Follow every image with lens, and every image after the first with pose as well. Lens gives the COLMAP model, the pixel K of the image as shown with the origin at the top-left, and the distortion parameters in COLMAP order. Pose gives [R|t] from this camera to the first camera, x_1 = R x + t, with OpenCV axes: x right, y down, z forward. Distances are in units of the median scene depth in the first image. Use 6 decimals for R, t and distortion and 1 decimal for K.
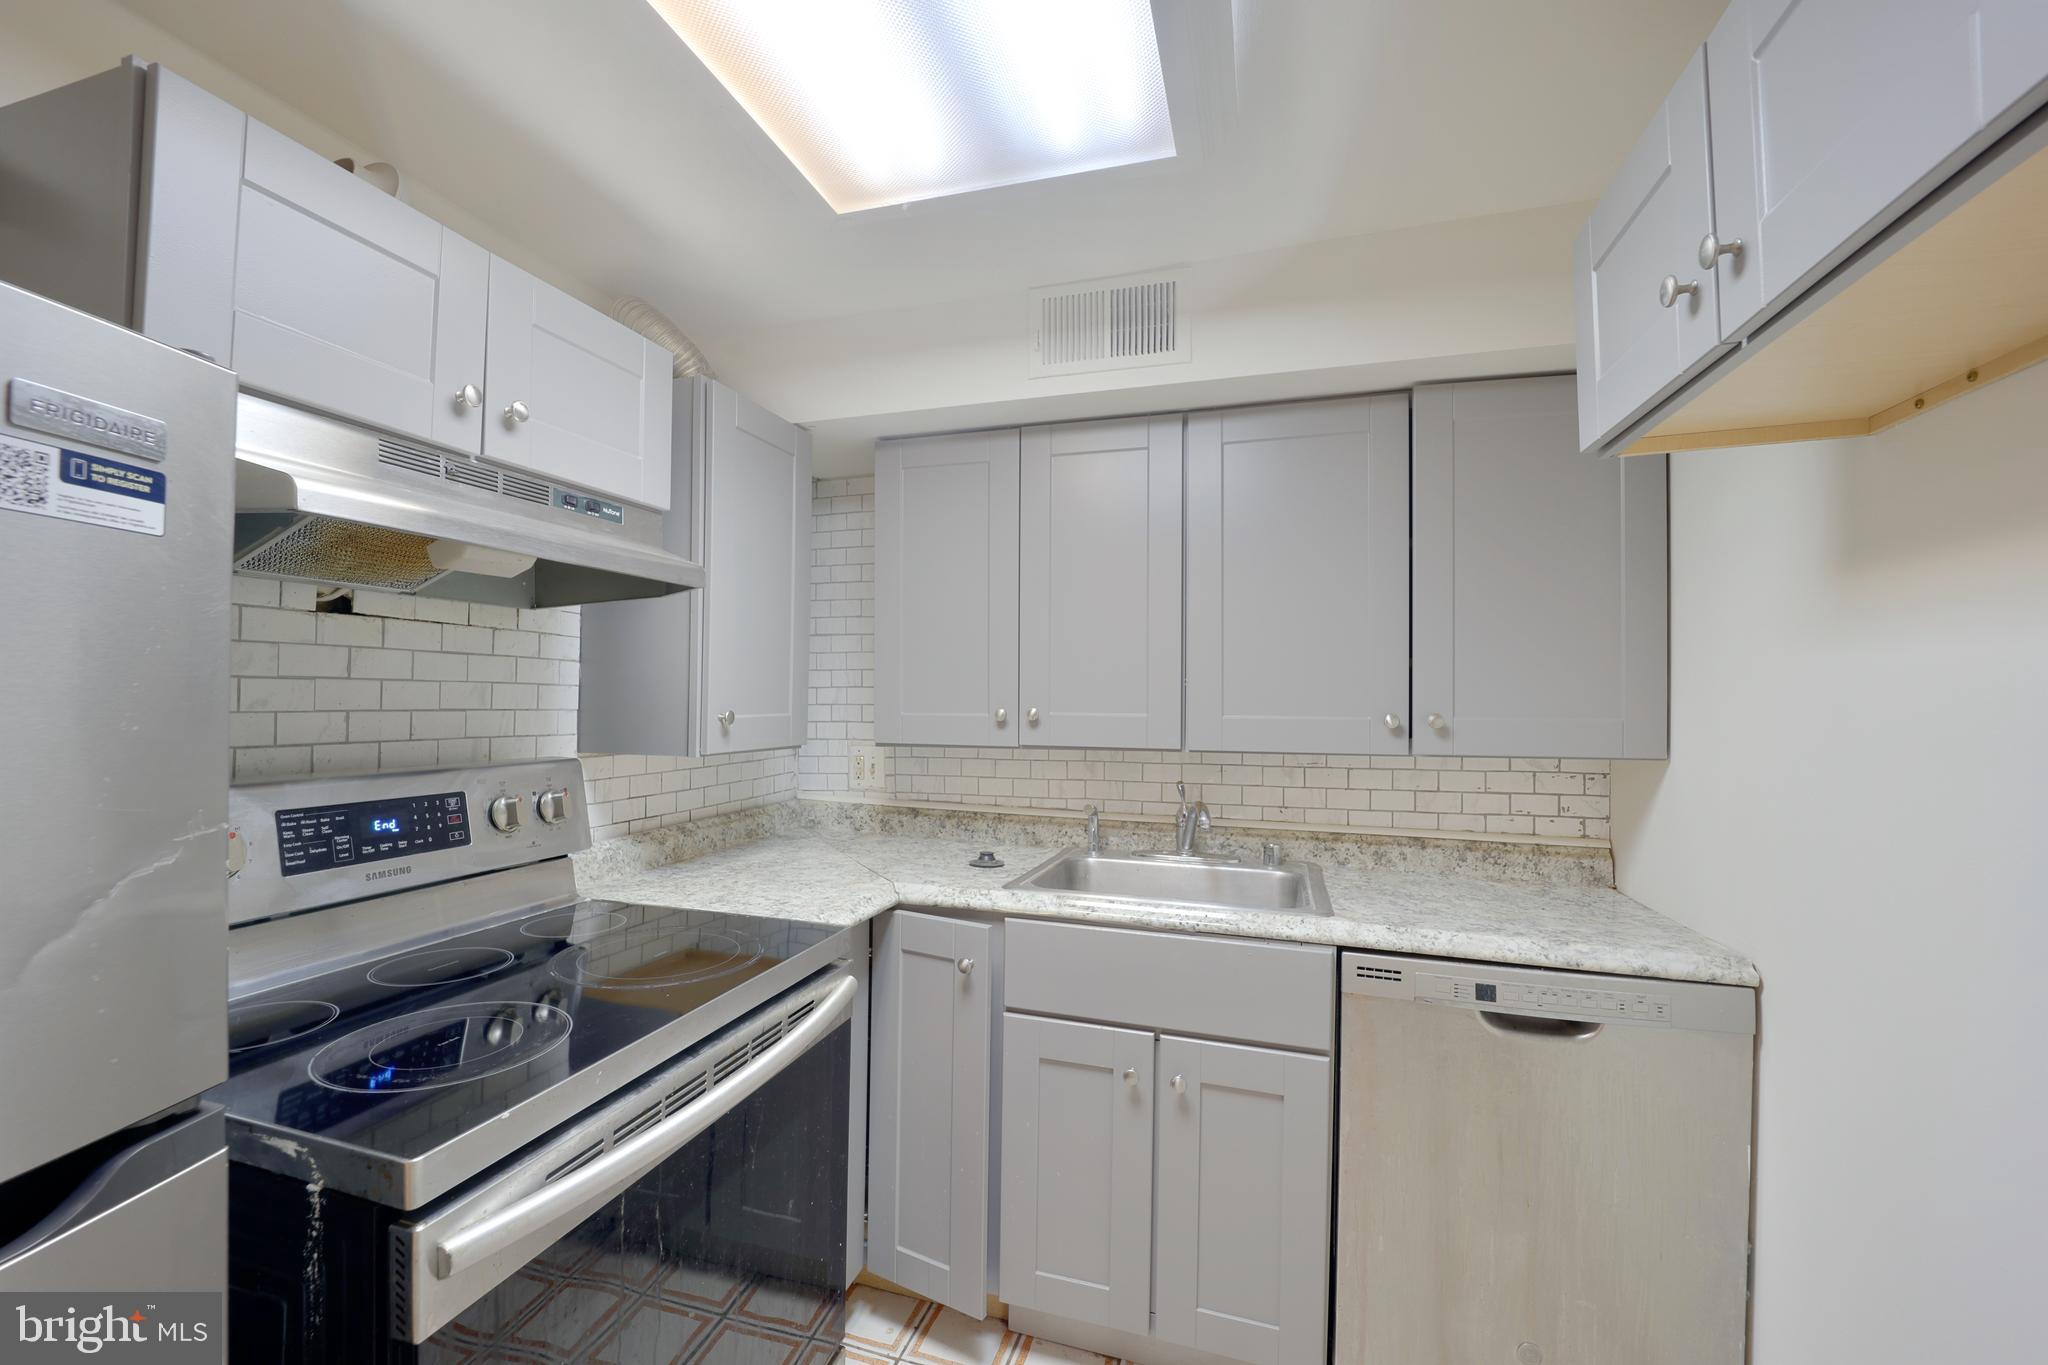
lens RADIAL K [[831.1, 0, 1022.8], [0, 831.1, 687.0], [0, 0, 1]] dist [-0.020506, 0.000234]
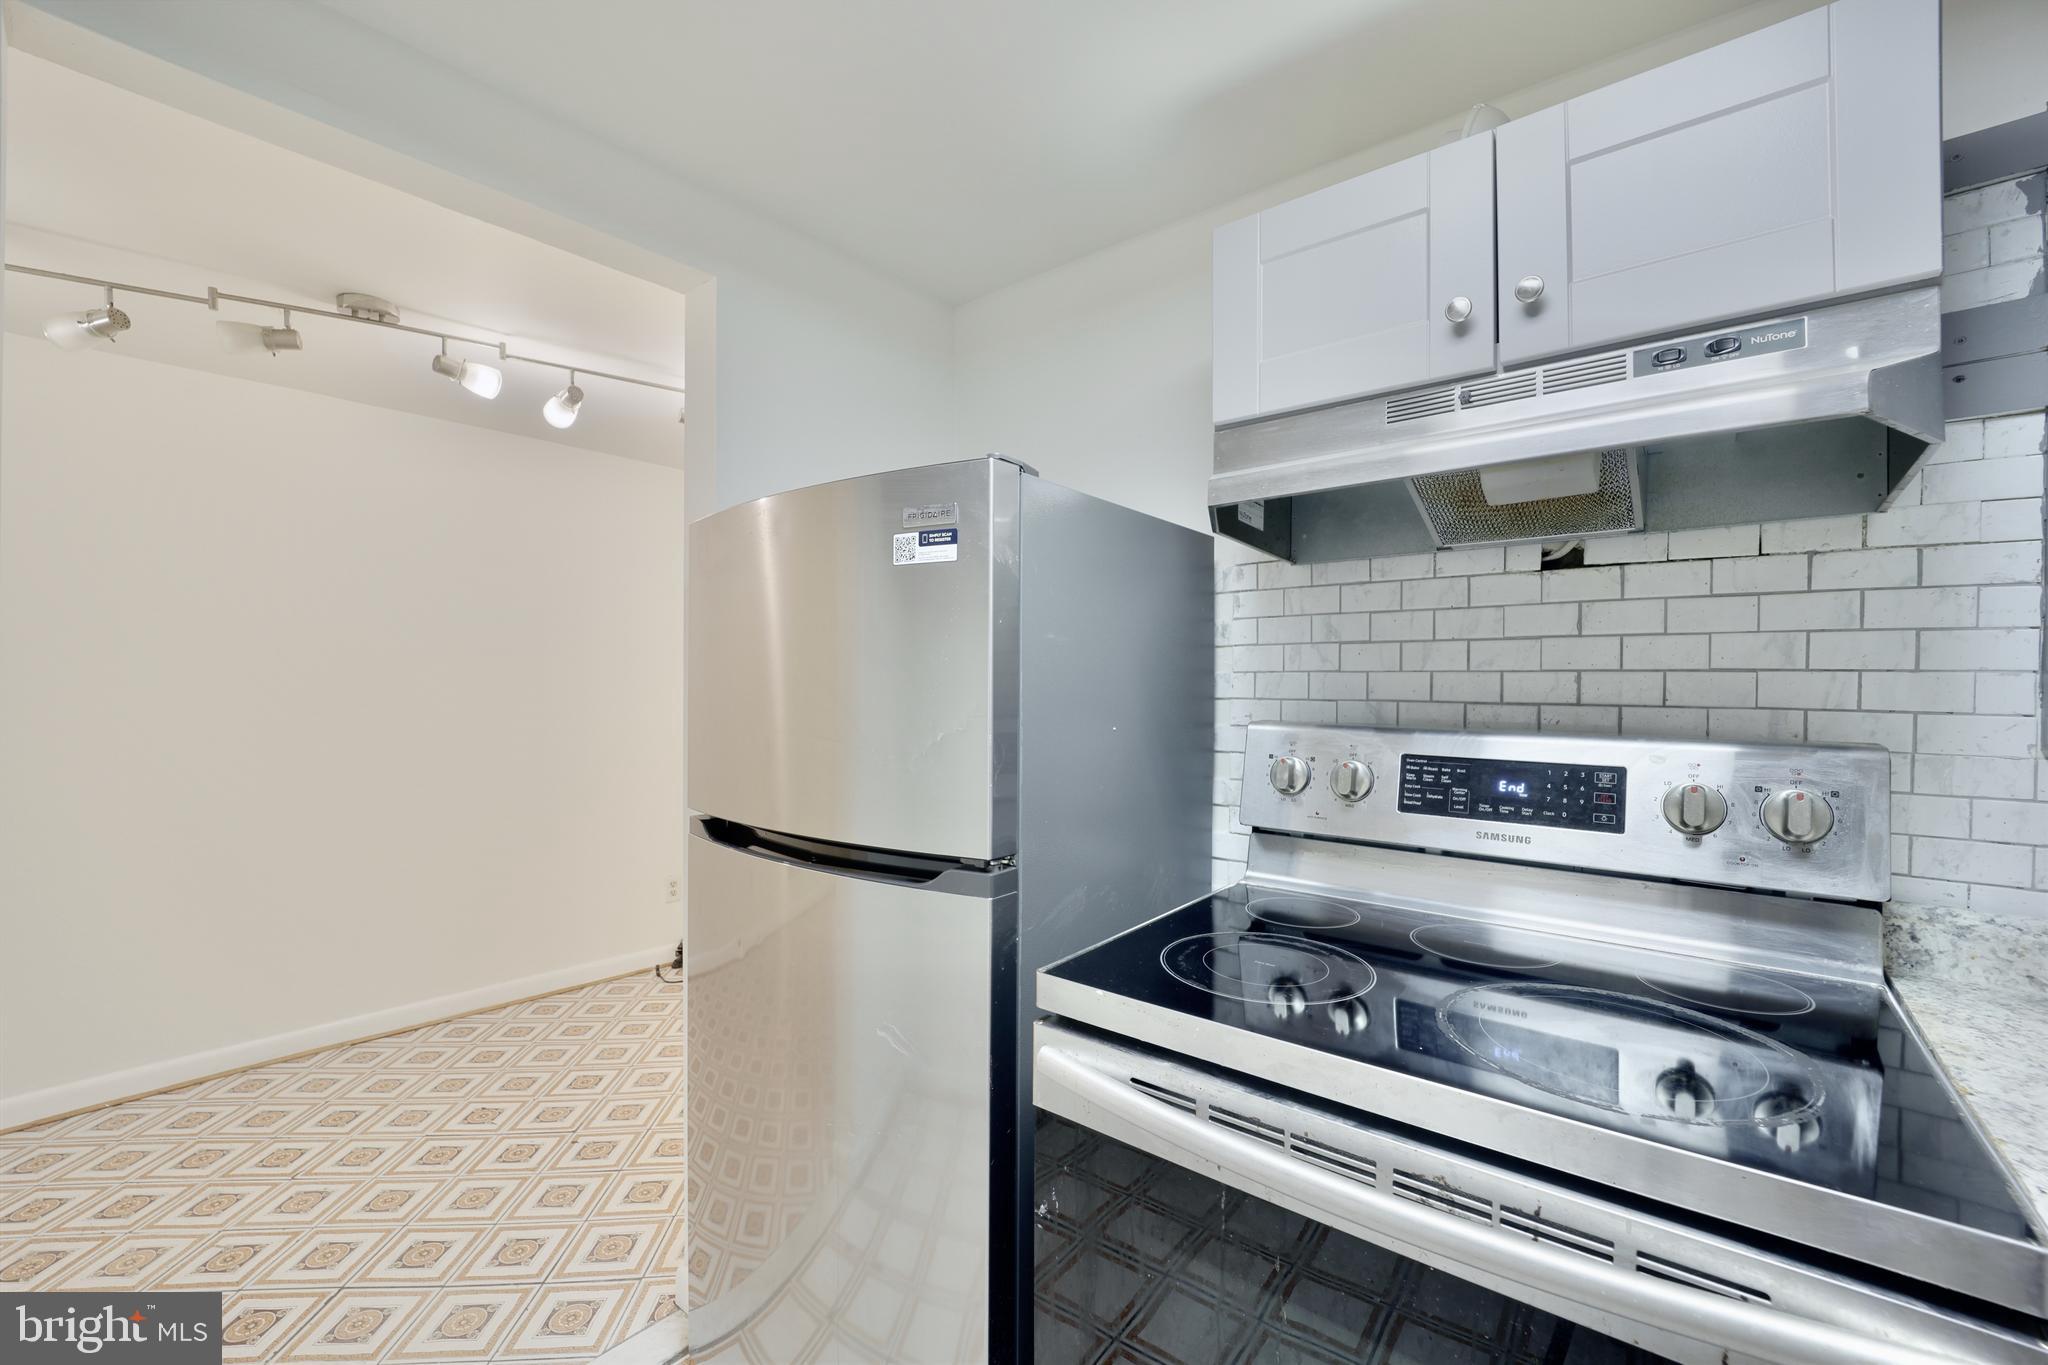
lens RADIAL K [[831.1, 0, 1022.8], [0, 831.1, 687.0], [0, 0, 1]] dist [-0.020506, 0.000234]
pose [[-0.384756, -0.009703, -0.922967, 0.319758], [0.002287, 0.999932, -0.011466, 0.062892], [0.923016, -0.006522, -0.384707, 0.854420]]
